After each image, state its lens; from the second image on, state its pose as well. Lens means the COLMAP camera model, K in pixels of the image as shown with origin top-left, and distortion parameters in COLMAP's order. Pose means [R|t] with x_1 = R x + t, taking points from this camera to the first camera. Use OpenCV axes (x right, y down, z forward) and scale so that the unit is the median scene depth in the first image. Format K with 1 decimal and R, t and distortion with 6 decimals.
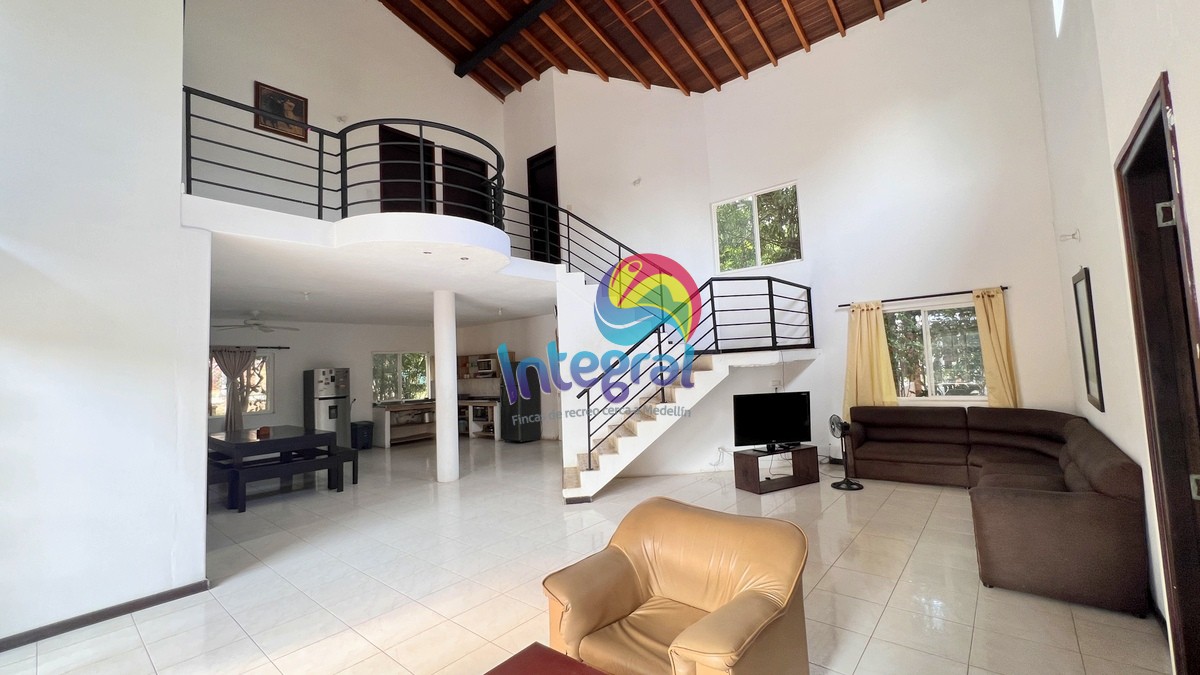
lens RADIAL K [[481.5, 0, 596.7], [0, 481.5, 335.2], [0, 0, 1]] dist [-0.001512, 0.000801]
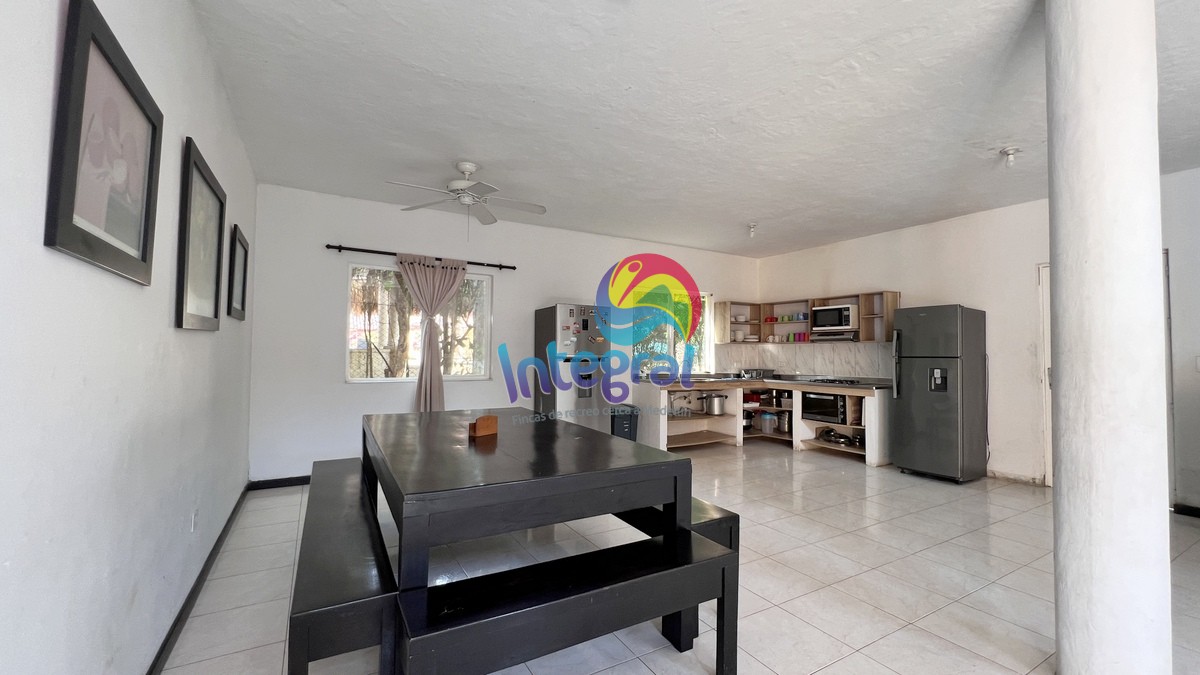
lens RADIAL K [[481.5, 0, 598.1], [0, 481.5, 336.6], [0, 0, 1]] dist [-0.001512, 0.000801]
pose [[0.943927, 0.041900, -0.327484, -0.305625], [-0.027863, 0.998485, 0.047441, 0.067036], [0.328975, -0.035657, 0.943665, 0.422280]]
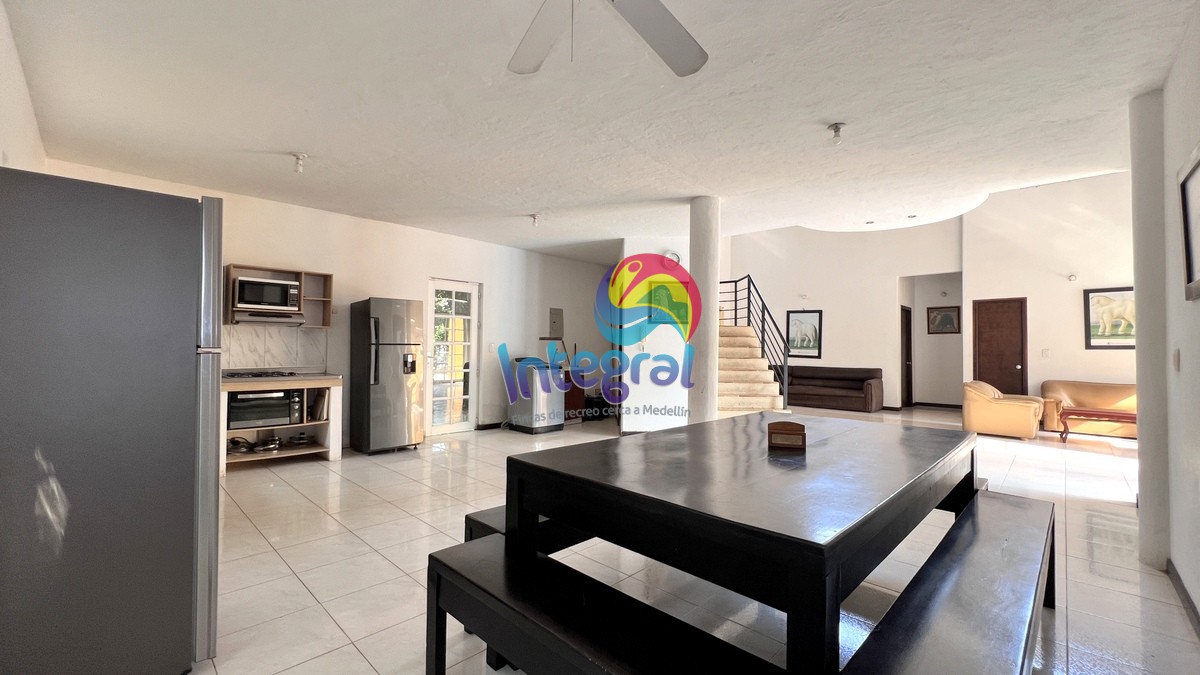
lens RADIAL K [[481.5, 0, 608.3], [0, 481.5, 341.8], [0, 0, 1]] dist [-0.001512, 0.000801]
pose [[0.053010, 0.058806, 0.996861, -0.641043], [-0.085531, 0.994864, -0.054140, 0.103205], [-0.994924, -0.082392, 0.057768, 0.688955]]
